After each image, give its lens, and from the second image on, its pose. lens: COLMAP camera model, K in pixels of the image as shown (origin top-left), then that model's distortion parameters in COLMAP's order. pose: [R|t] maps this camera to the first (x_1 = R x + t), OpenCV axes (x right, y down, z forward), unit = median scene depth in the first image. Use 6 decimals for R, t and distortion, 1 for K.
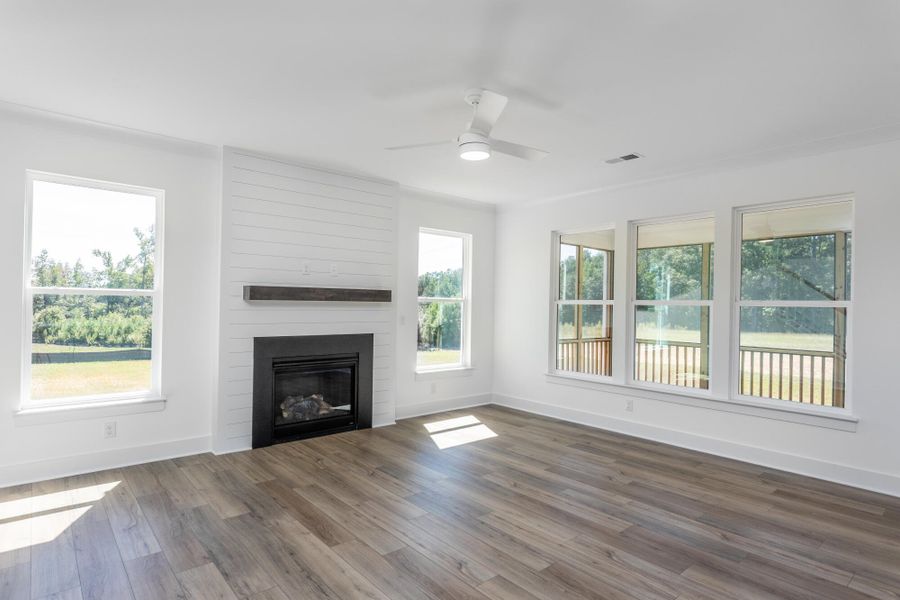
lens RADIAL K [[482.9, 0, 451.9], [0, 482.9, 314.4], [0, 0, 1]] dist [0.011067, -0.000156]
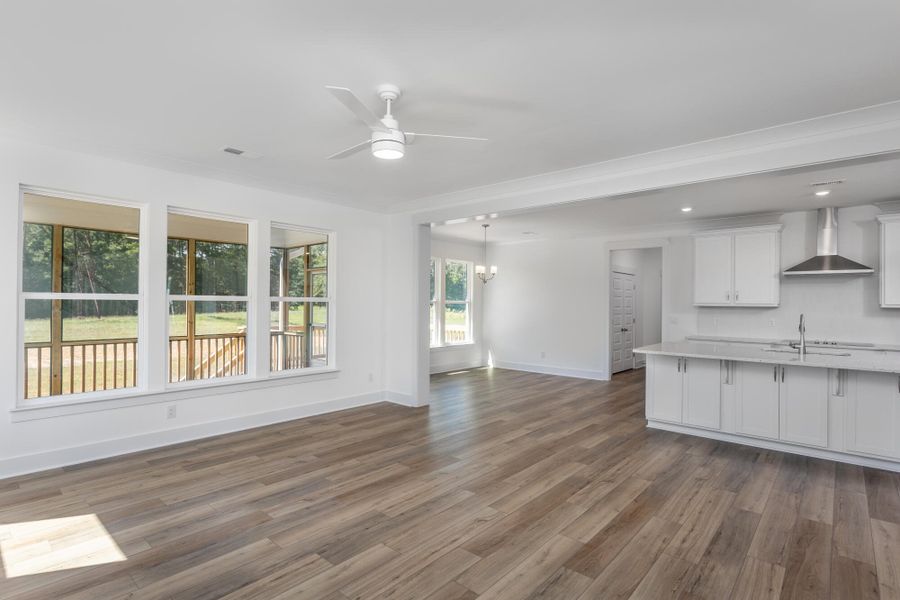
lens RADIAL K [[447.3, 0, 453.5], [0, 447.3, 302.0], [0, 0, 1]] dist [-0.005945, 0.000421]
pose [[-0.141532, -0.010836, 0.989874, -0.645024], [0.007963, 0.999895, 0.012084, -0.026246], [-0.989902, 0.009593, -0.141431, 0.734010]]
